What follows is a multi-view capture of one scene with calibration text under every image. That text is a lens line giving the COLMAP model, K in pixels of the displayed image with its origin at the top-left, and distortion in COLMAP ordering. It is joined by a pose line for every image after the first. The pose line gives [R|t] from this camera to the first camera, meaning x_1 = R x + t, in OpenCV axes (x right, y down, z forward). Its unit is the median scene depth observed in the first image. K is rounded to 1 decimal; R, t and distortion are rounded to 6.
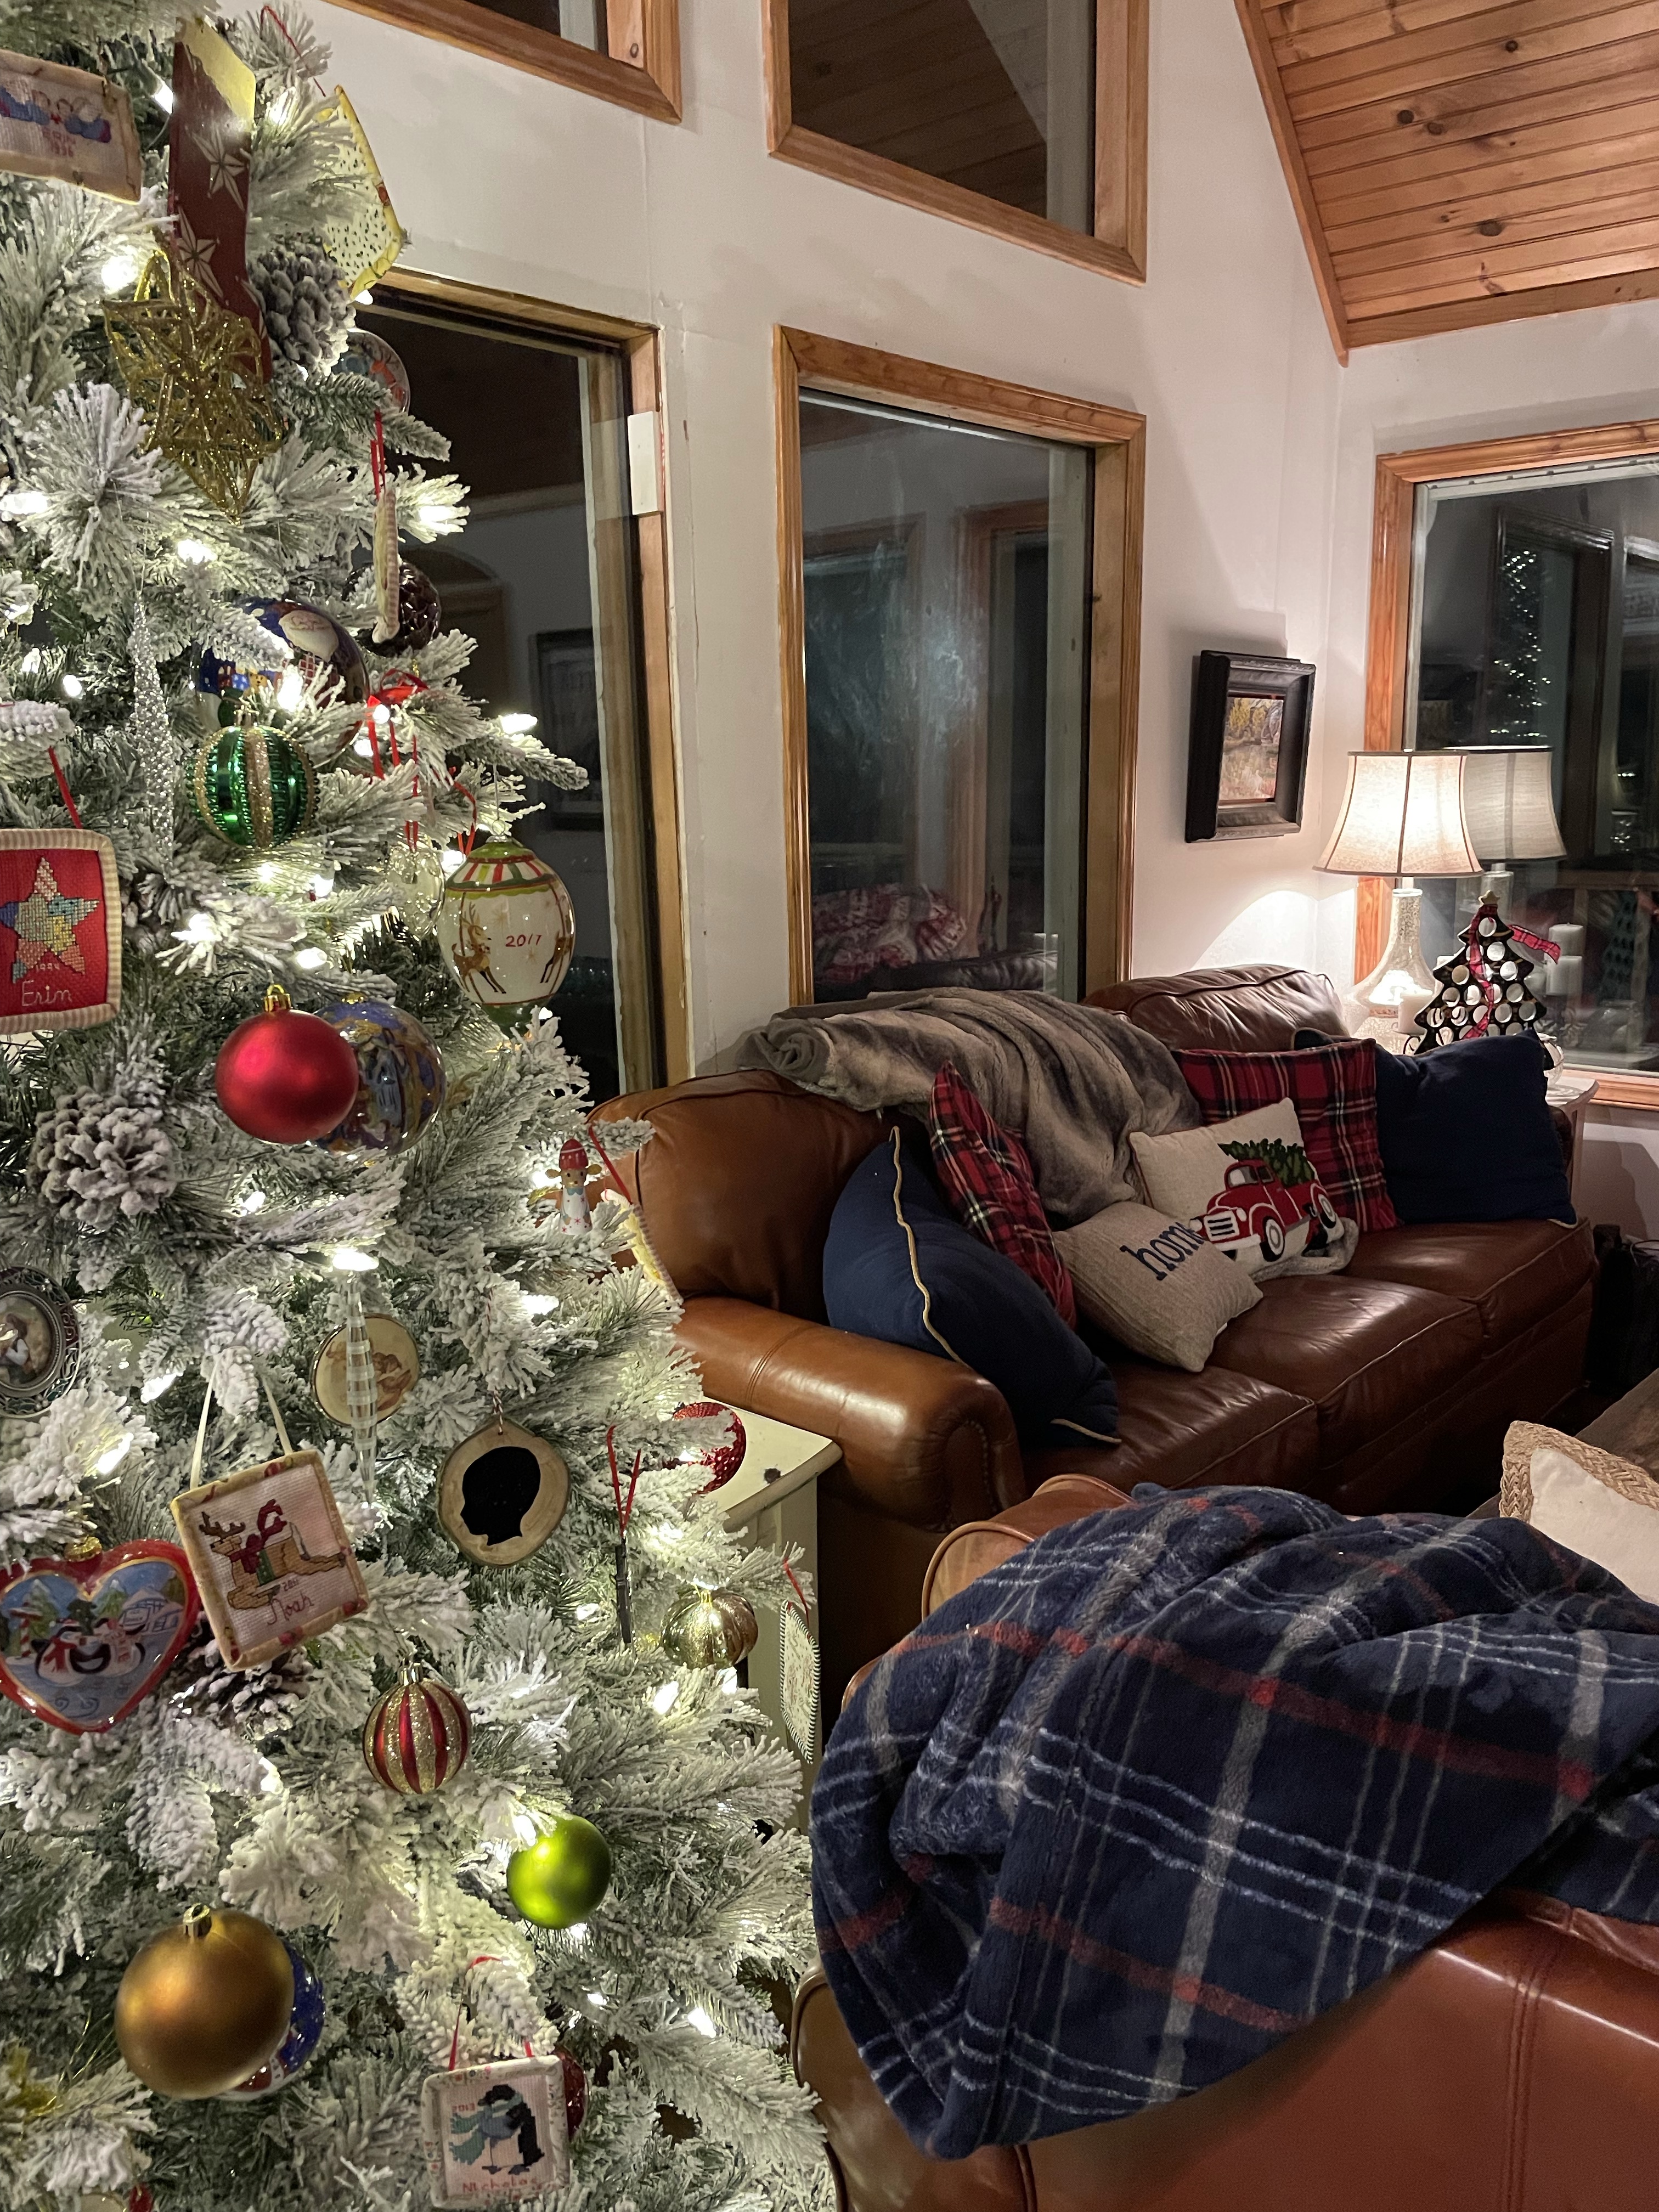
lens RADIAL K [[1628.0, 0, 825.2], [0, 1628.0, 1149.4], [0, 0, 1]] dist [0.066753, -0.079585]
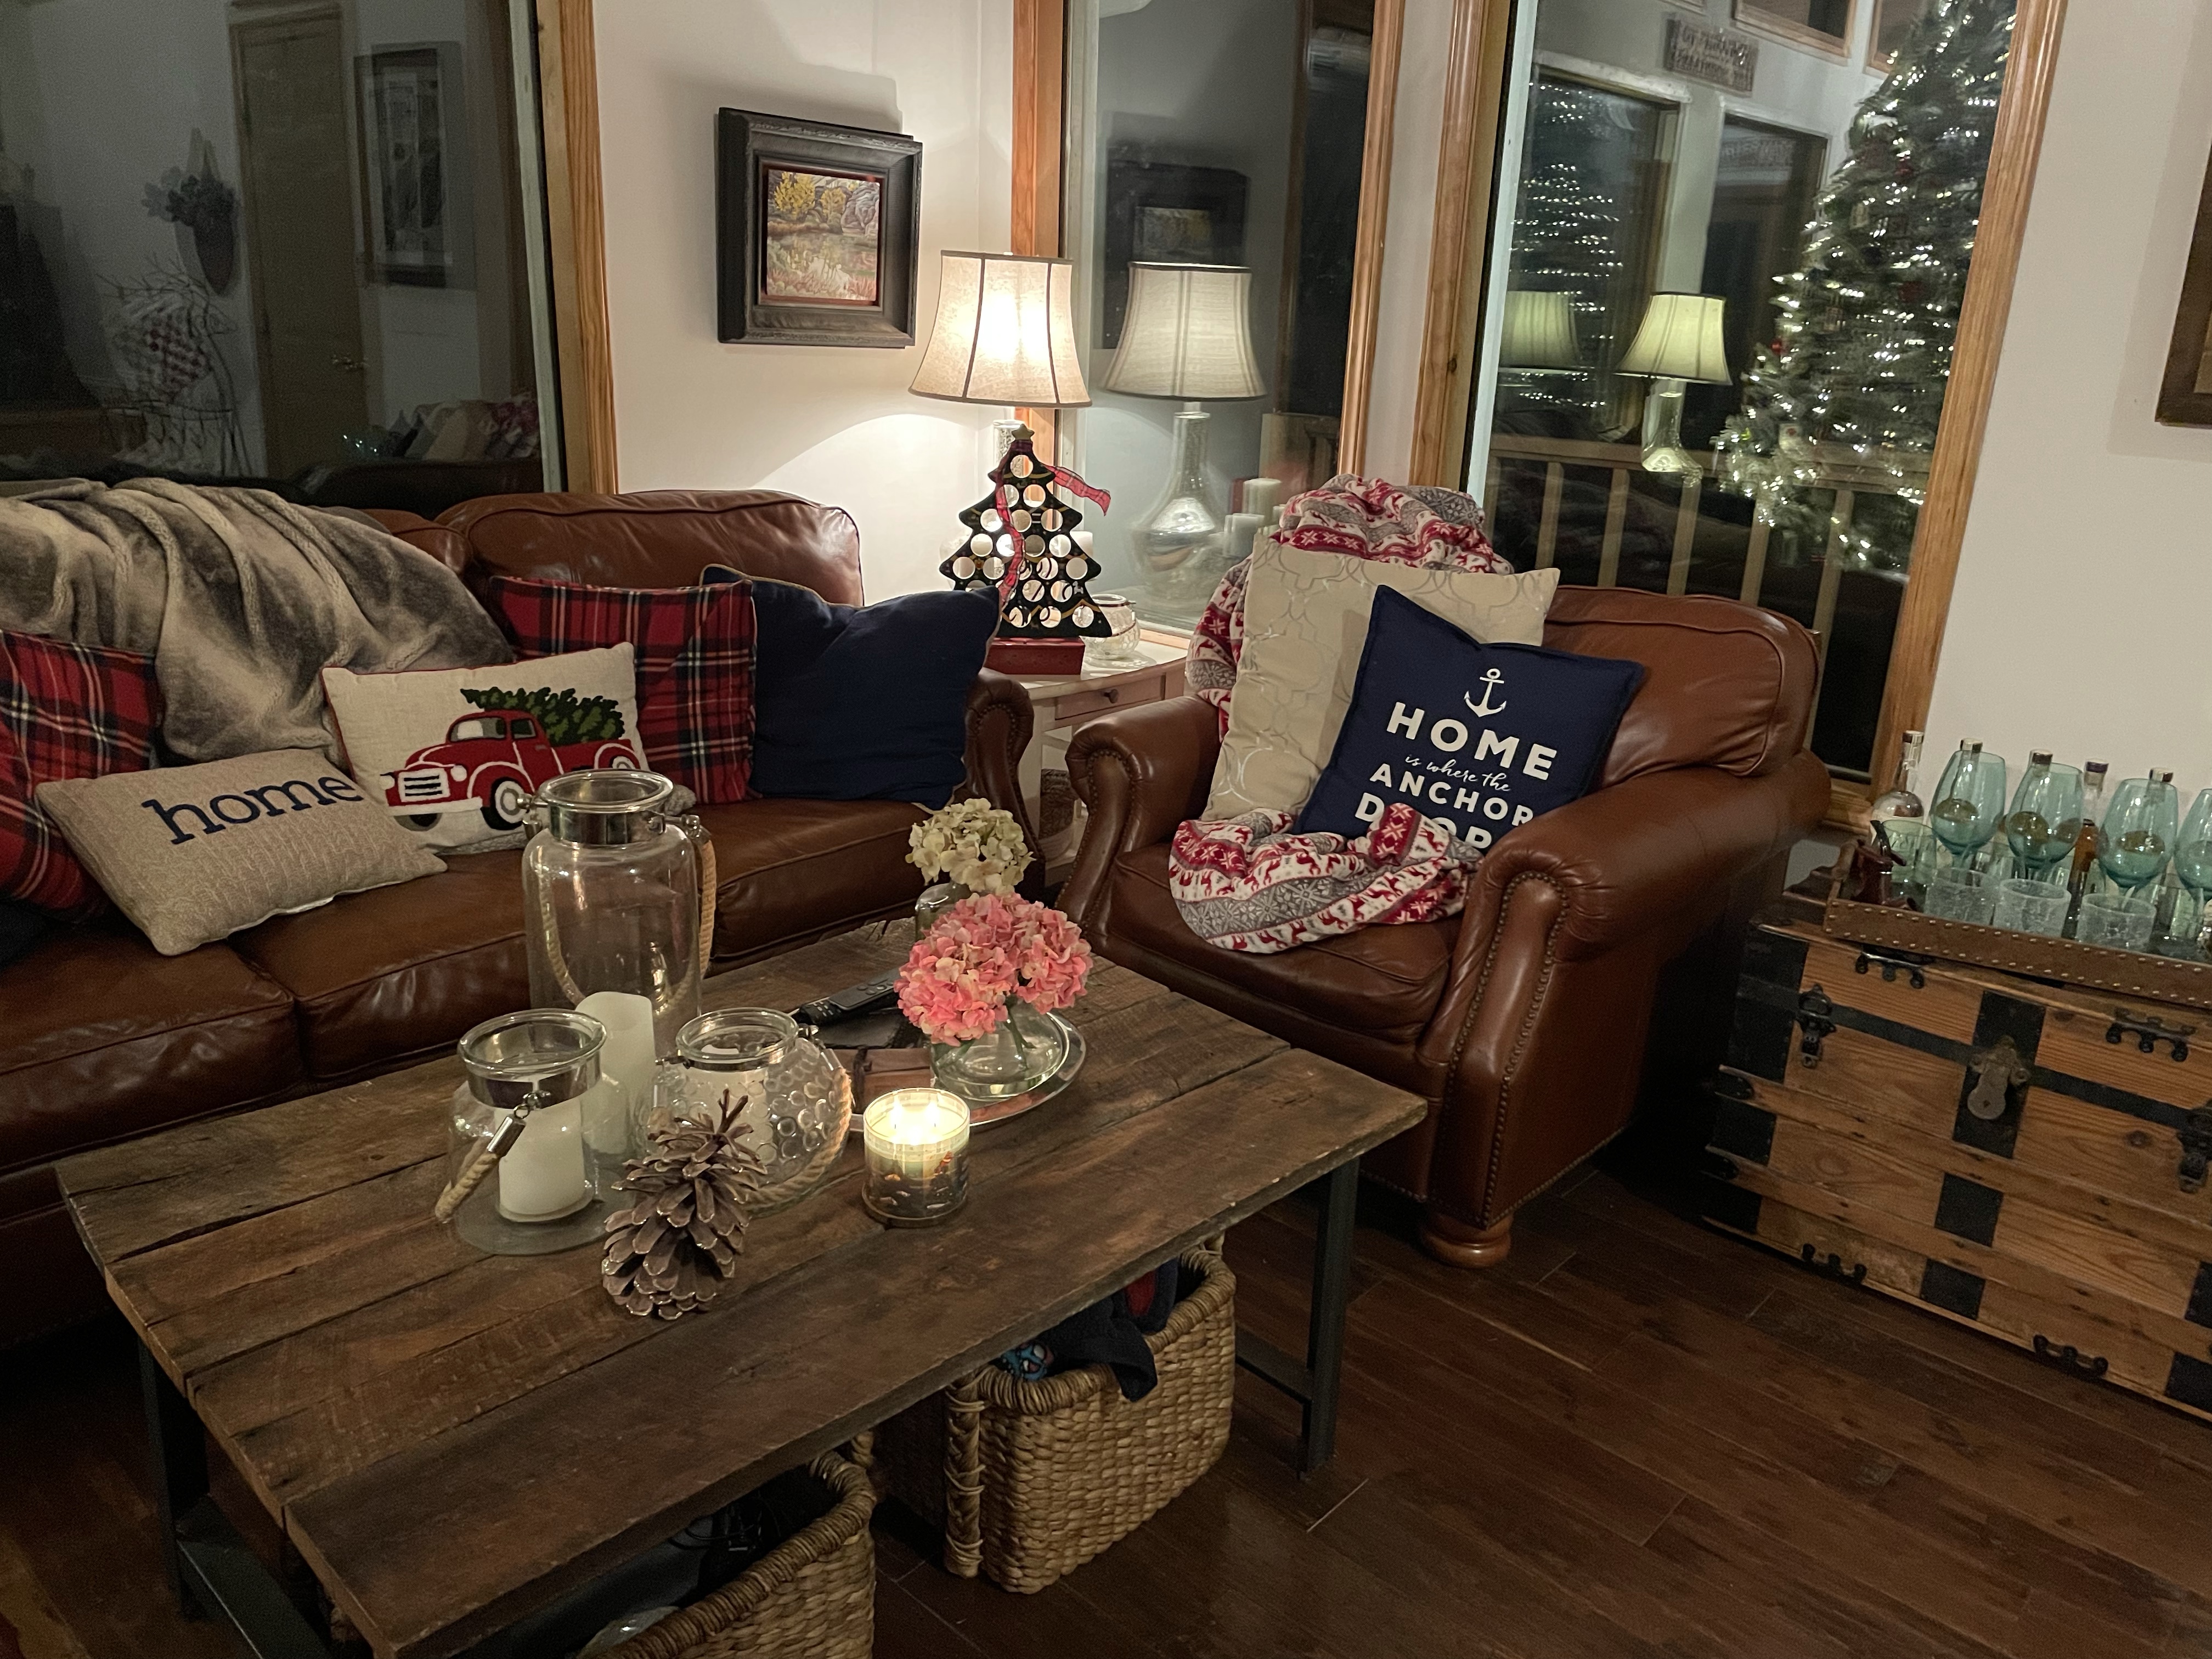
lens RADIAL K [[1628.0, 0, 1112.8], [0, 1628.0, 878.4], [0, 0, 1]] dist [0.066753, -0.079585]
pose [[0.997757, 0.066173, 0.010065, 0.455863], [-0.066889, 0.991264, 0.113674, -0.020087], [-0.002455, -0.114092, 0.993467, 0.110233]]
